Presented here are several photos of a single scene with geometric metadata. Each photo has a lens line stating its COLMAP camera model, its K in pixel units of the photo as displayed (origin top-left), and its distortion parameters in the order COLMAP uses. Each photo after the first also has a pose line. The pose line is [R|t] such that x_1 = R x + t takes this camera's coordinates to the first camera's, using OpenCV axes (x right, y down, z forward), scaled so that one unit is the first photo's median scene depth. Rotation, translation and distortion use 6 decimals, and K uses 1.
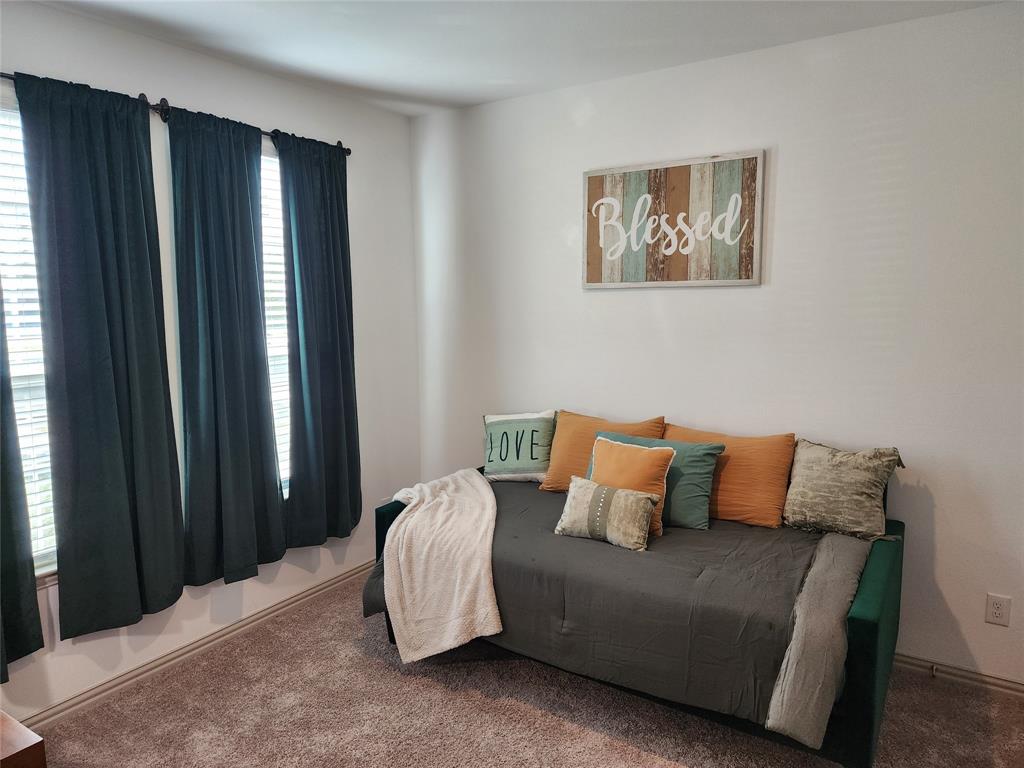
lens RADIAL K [[685.1, 0, 510.8], [0, 685.1, 367.8], [0, 0, 1]] dist [0.077106, -0.055156]
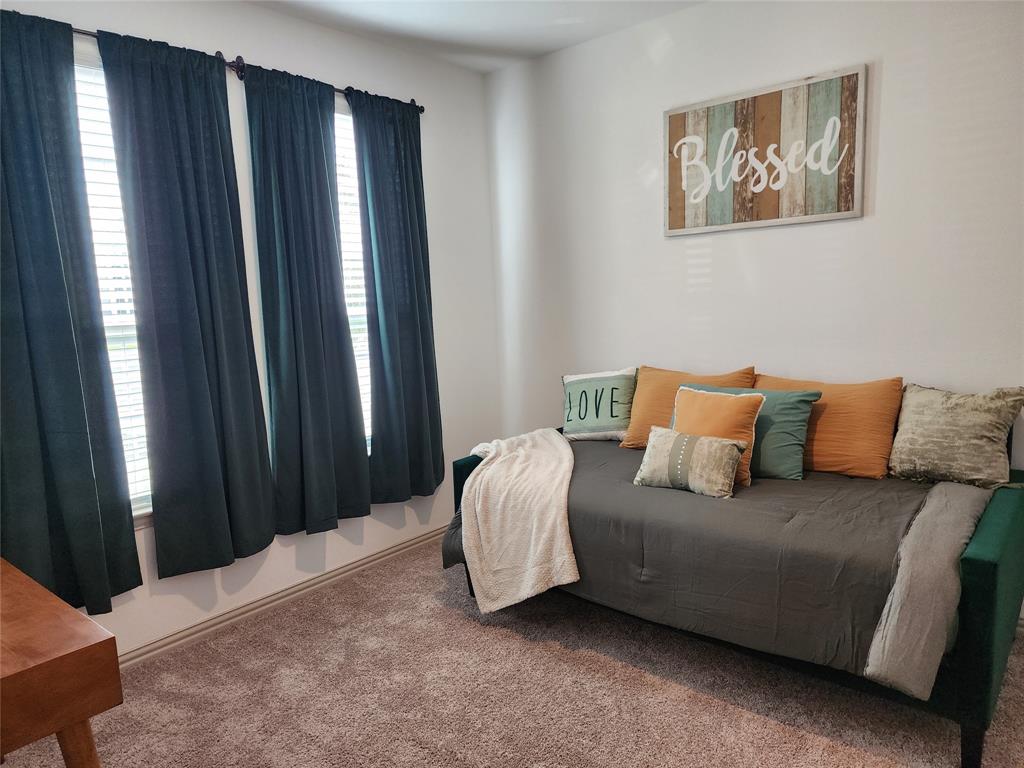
lens RADIAL K [[685.1, 0, 517.7], [0, 685.1, 378.6], [0, 0, 1]] dist [0.077106, -0.055156]
pose [[0.992259, -0.014952, -0.123286, 0.023125], [0.018149, 0.999526, 0.024852, 0.065942], [0.122856, -0.026897, 0.992060, 0.033340]]
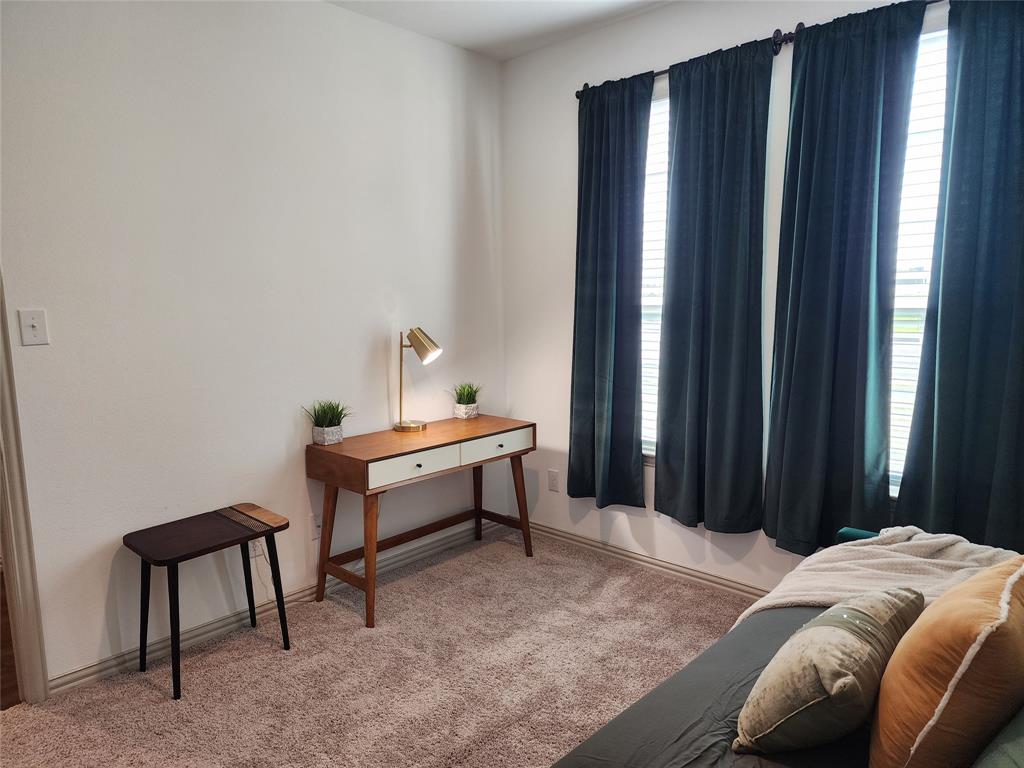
lens RADIAL K [[685.1, 0, 513.9], [0, 685.1, 391.1], [0, 0, 1]] dist [0.077106, -0.055156]
pose [[-0.167146, 0.147122, -0.974893, 0.576903], [-0.090364, 0.982356, 0.163741, -0.016778], [0.981782, 0.115464, -0.150903, 0.841838]]
